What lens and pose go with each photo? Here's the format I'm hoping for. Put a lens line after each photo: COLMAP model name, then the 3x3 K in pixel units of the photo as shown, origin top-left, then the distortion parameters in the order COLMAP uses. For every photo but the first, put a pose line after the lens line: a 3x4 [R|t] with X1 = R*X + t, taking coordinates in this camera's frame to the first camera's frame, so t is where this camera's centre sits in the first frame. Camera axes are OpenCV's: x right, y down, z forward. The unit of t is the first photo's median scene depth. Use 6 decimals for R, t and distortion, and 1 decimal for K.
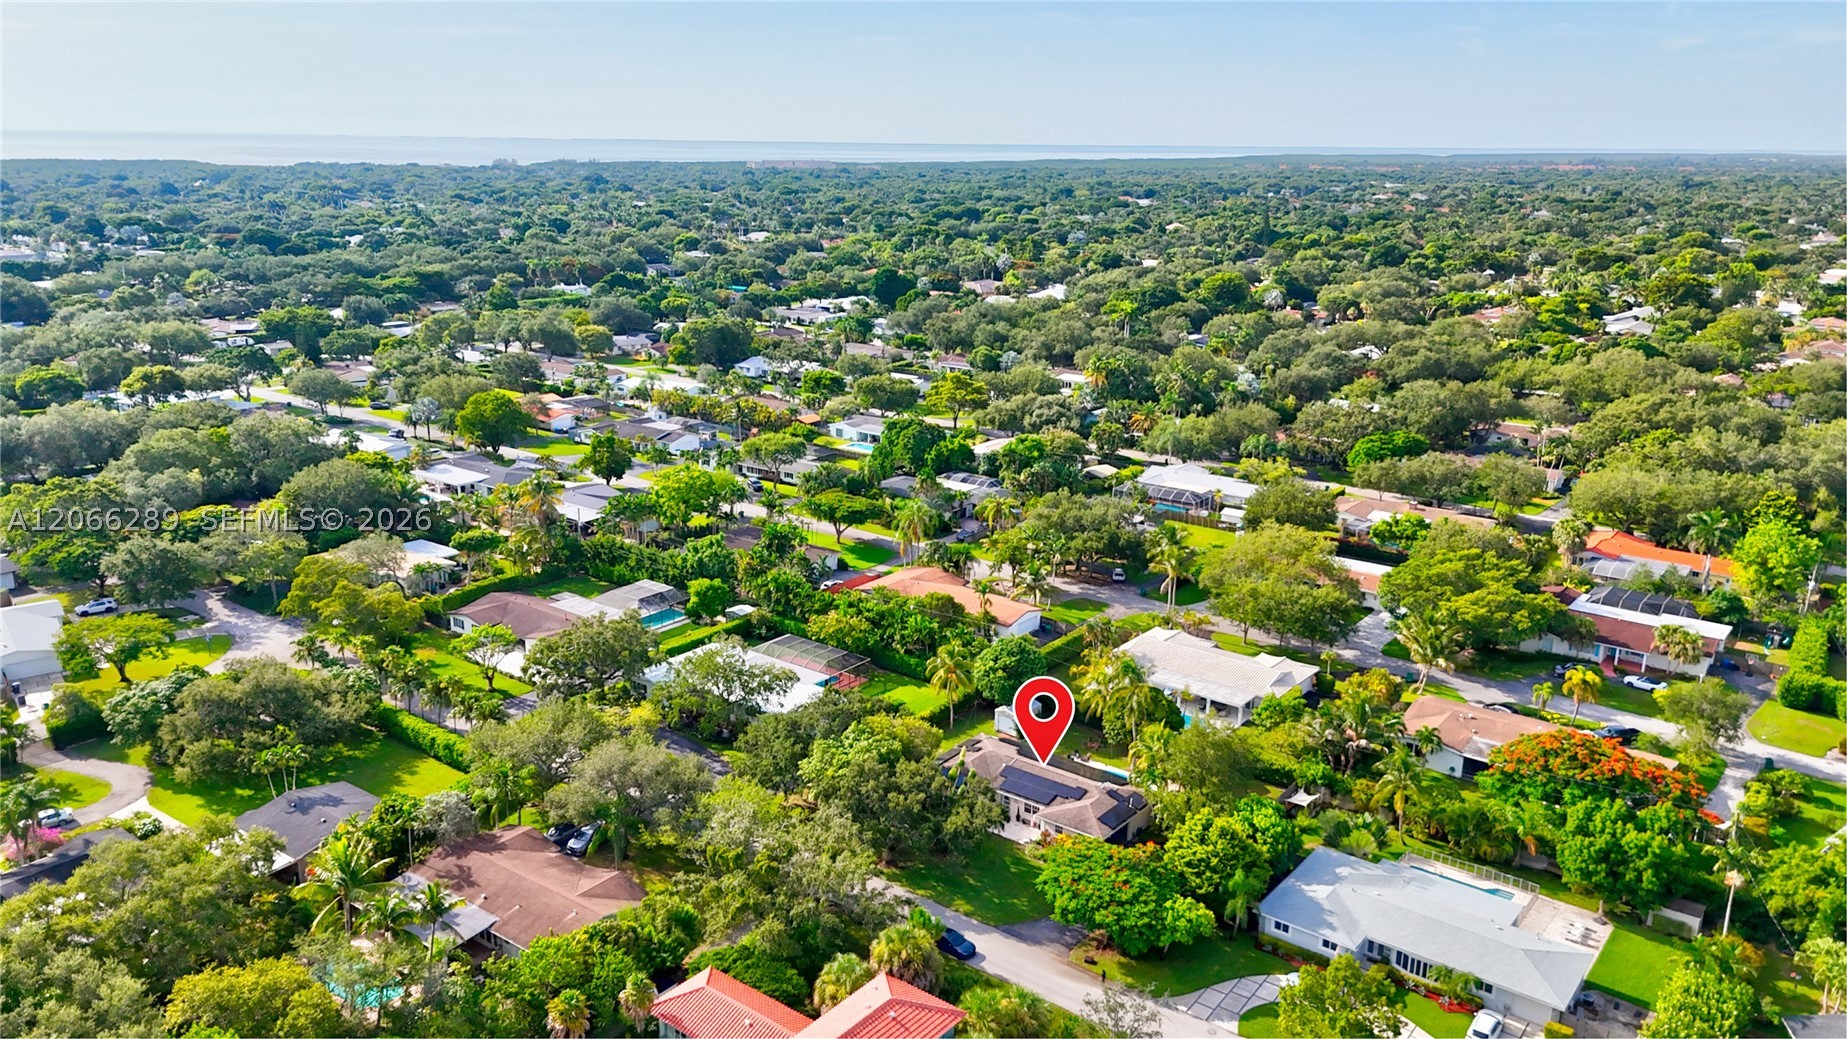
lens RADIAL K [[1356.8, 0, 928.4], [0, 1356.8, 520.0], [0, 0, 1]] dist [0.075599, -0.081590]
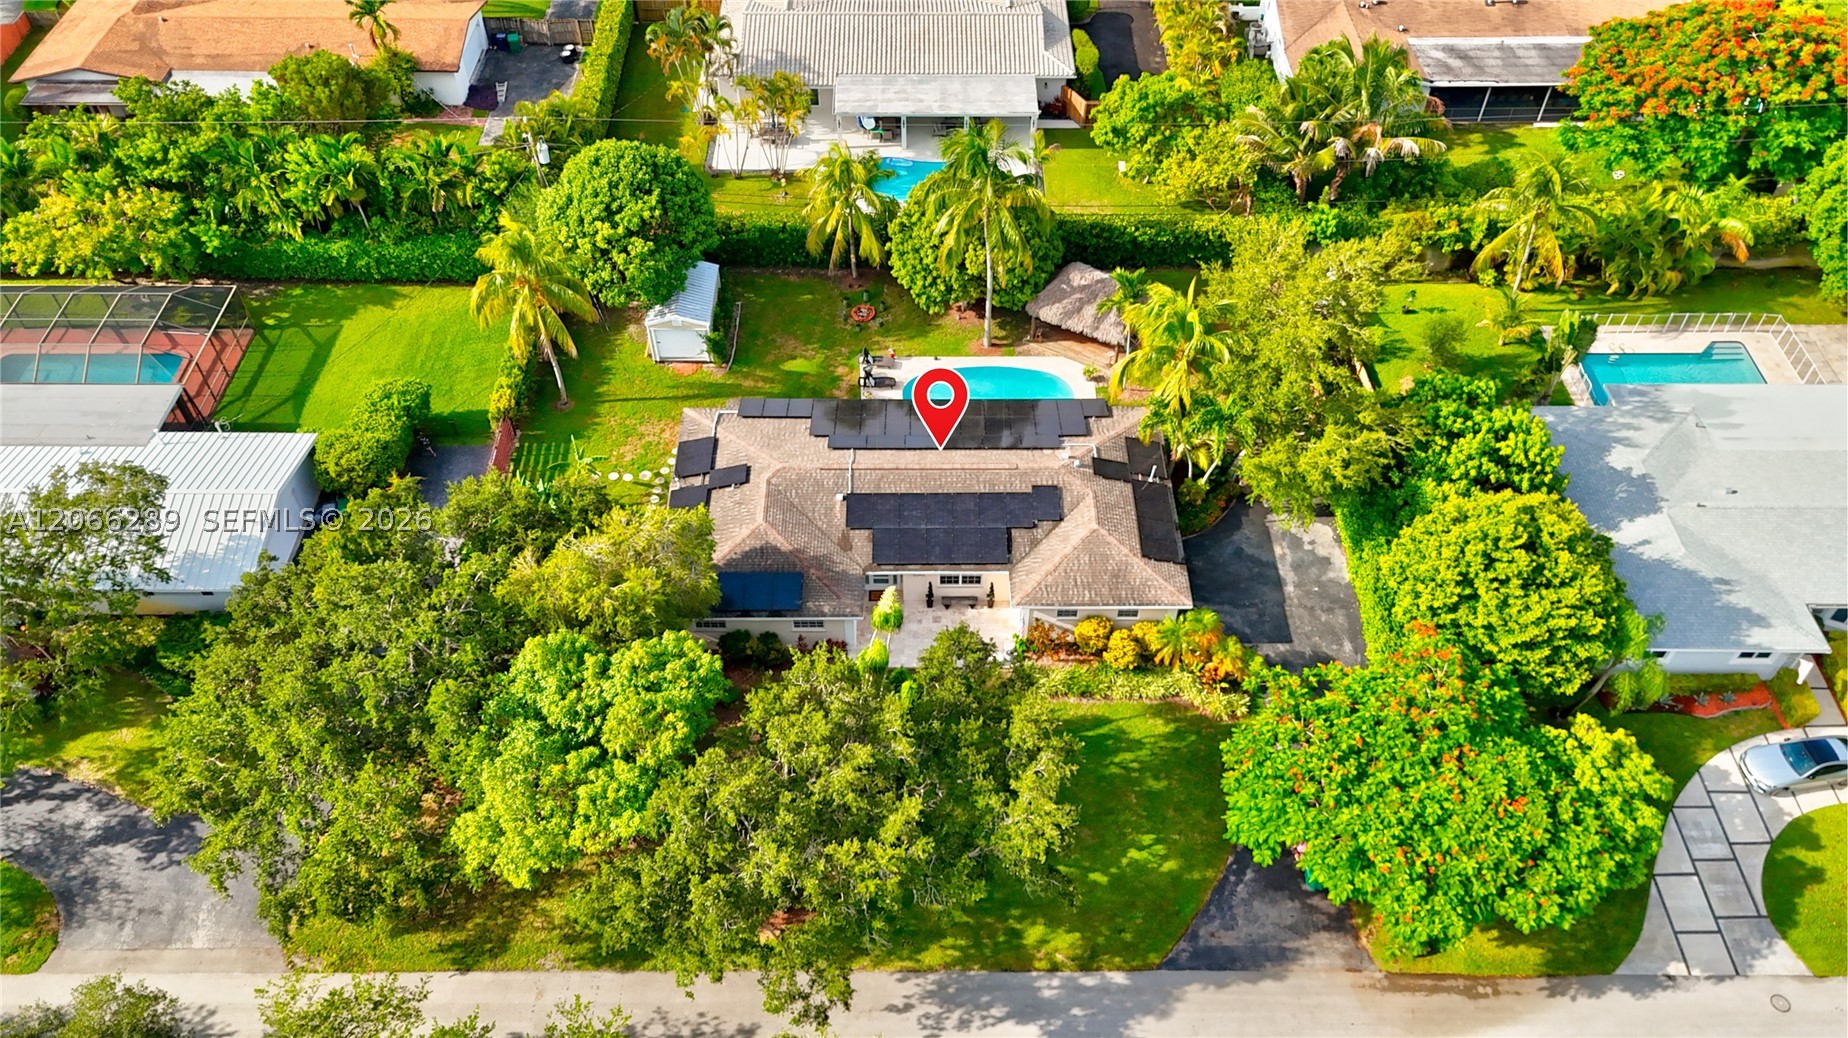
lens RADIAL K [[1357.5, 0, 928.9], [0, 1357.5, 519.5], [0, 0, 1]] dist [0.075599, -0.081590]
pose [[0.787216, -0.462751, 0.407617, -0.101553], [0.172438, 0.799804, 0.574960, -0.054130], [-0.592077, -0.382329, 0.709415, 0.714089]]
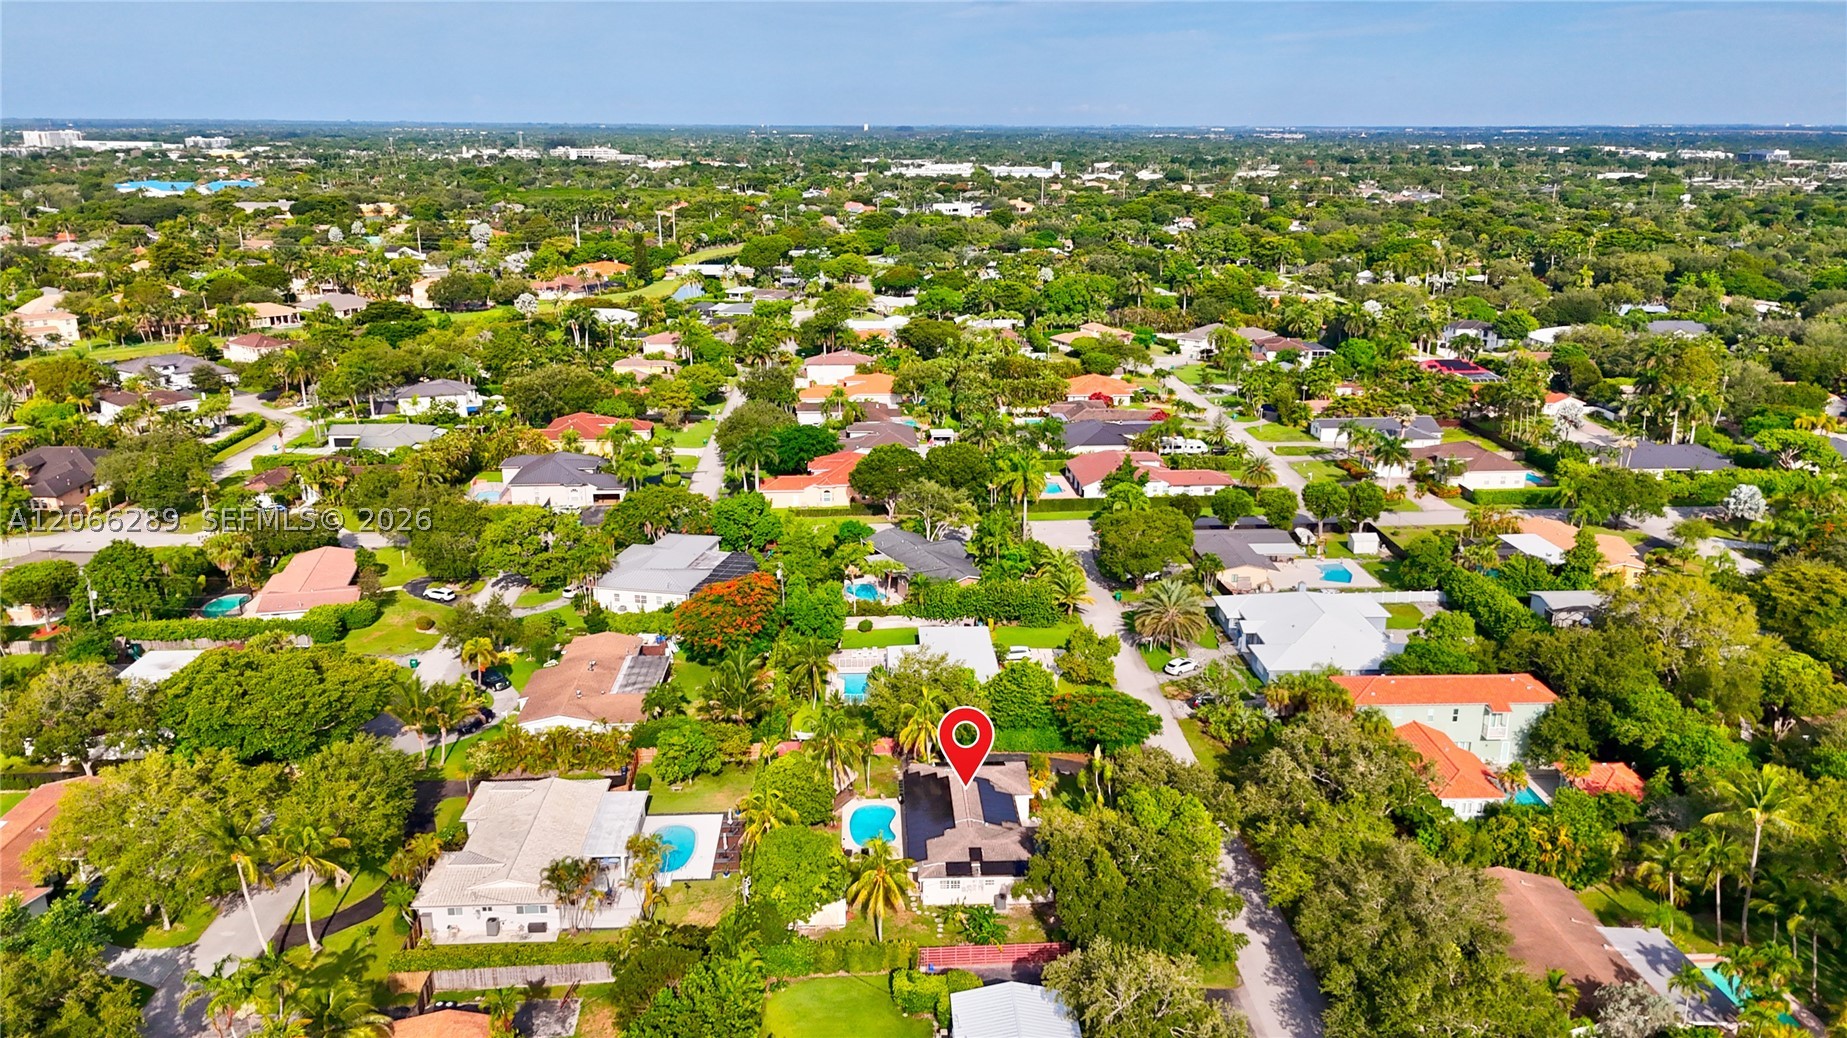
lens RADIAL K [[1356.8, 0, 928.4], [0, 1356.8, 519.5], [0, 0, 1]] dist [0.075599, -0.081590]
pose [[-0.647739, -0.216380, 0.730489, -0.561647], [0.202732, 0.875296, 0.439040, -0.422842], [-0.734394, 0.432477, -0.523096, 1.479694]]
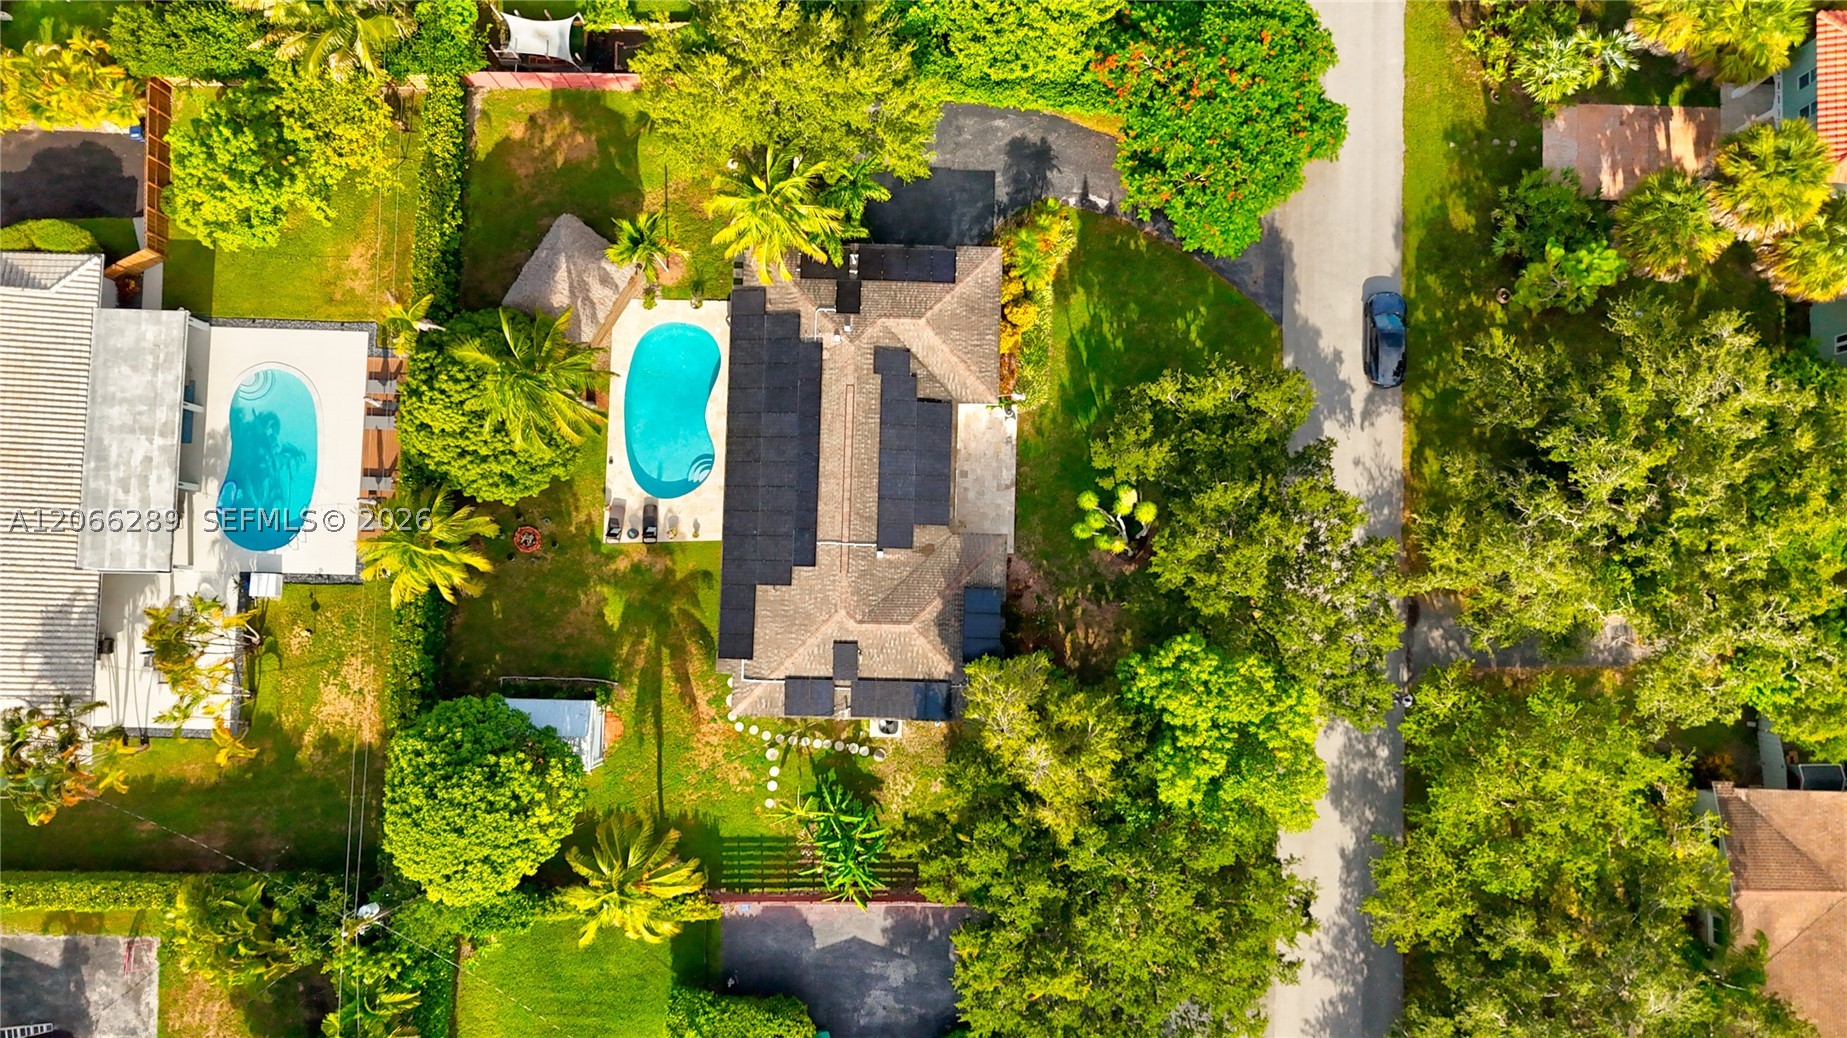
lens RADIAL K [[1356.8, 0, 928.4], [0, 1356.8, 519.5], [0, 0, 1]] dist [0.075599, -0.081590]
pose [[-0.589154, -0.806409, 0.051009, 0.034433], [0.221705, -0.100625, 0.969908, -0.259659], [-0.777010, 0.582734, 0.238069, 0.915123]]
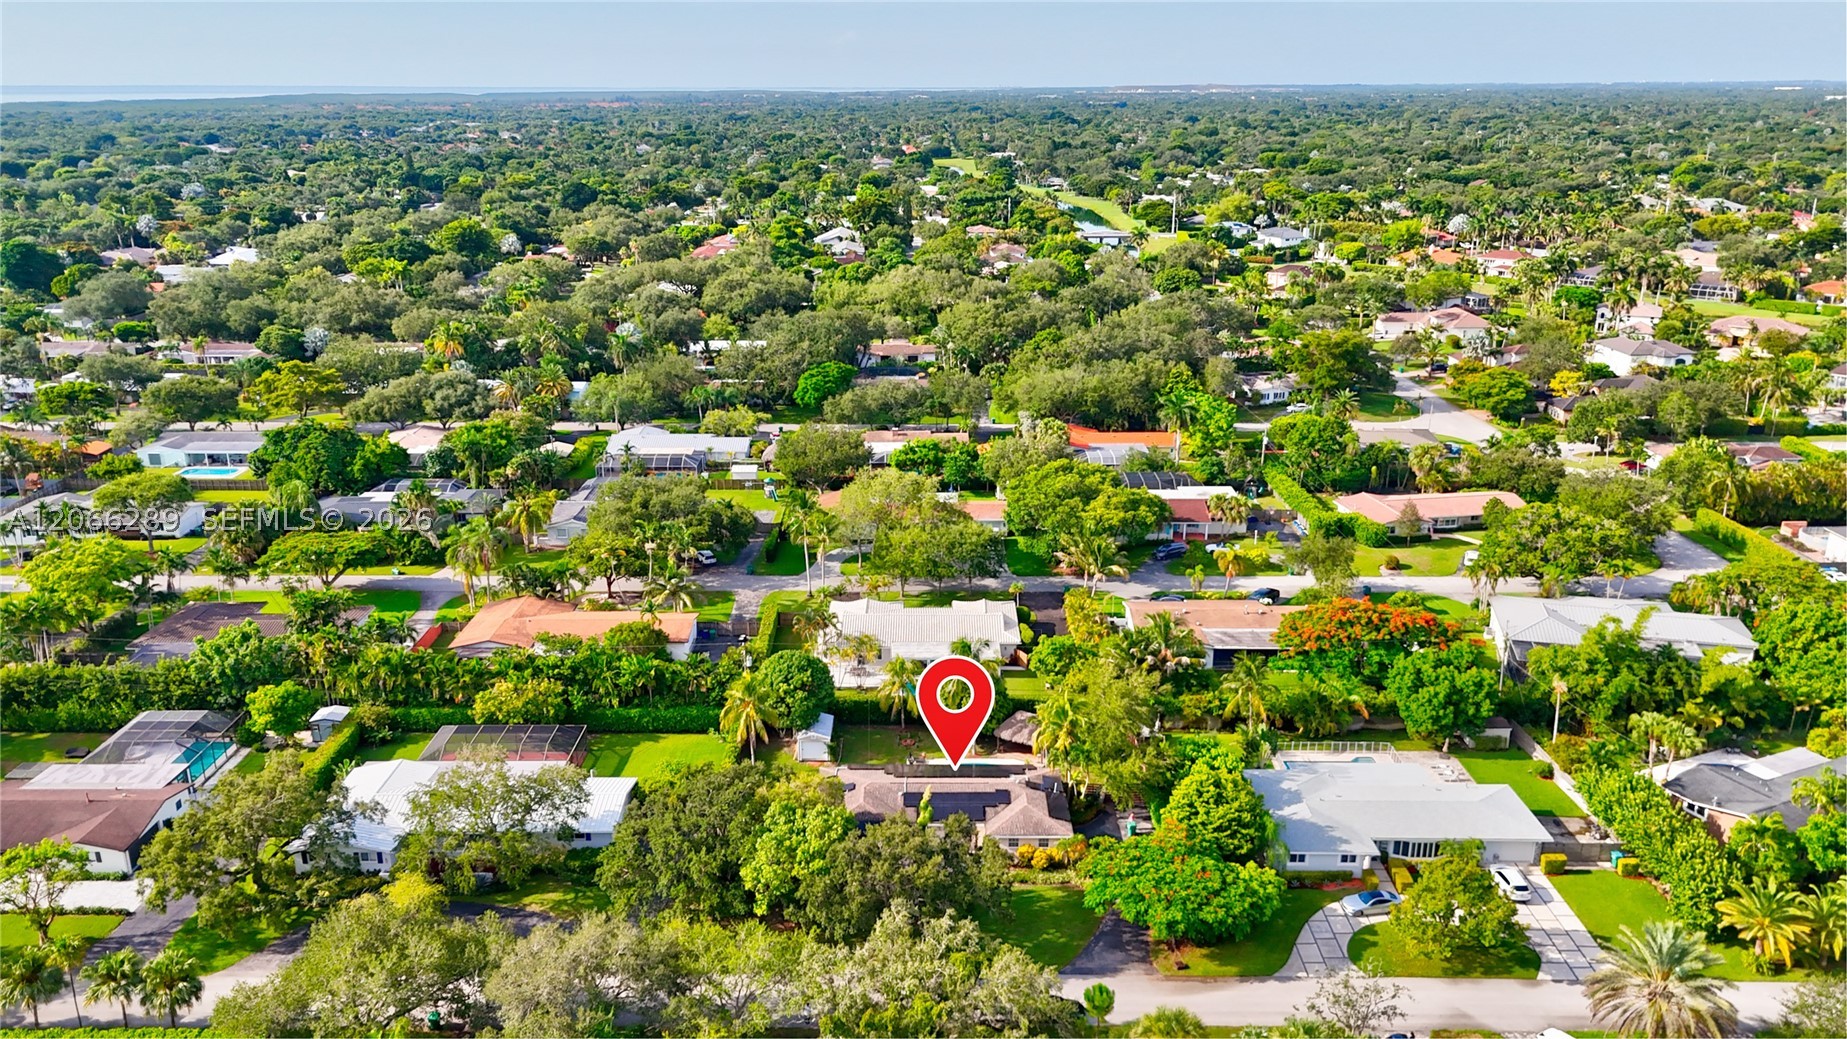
lens RADIAL K [[1356.8, 0, 928.4], [0, 1356.8, 520.0], [0, 0, 1]] dist [0.075599, -0.081590]
pose [[0.789469, -0.197382, 0.581188, -0.412983], [0.173405, 0.980033, 0.097289, -0.072758], [-0.588787, 0.023974, 0.807933, 0.305983]]
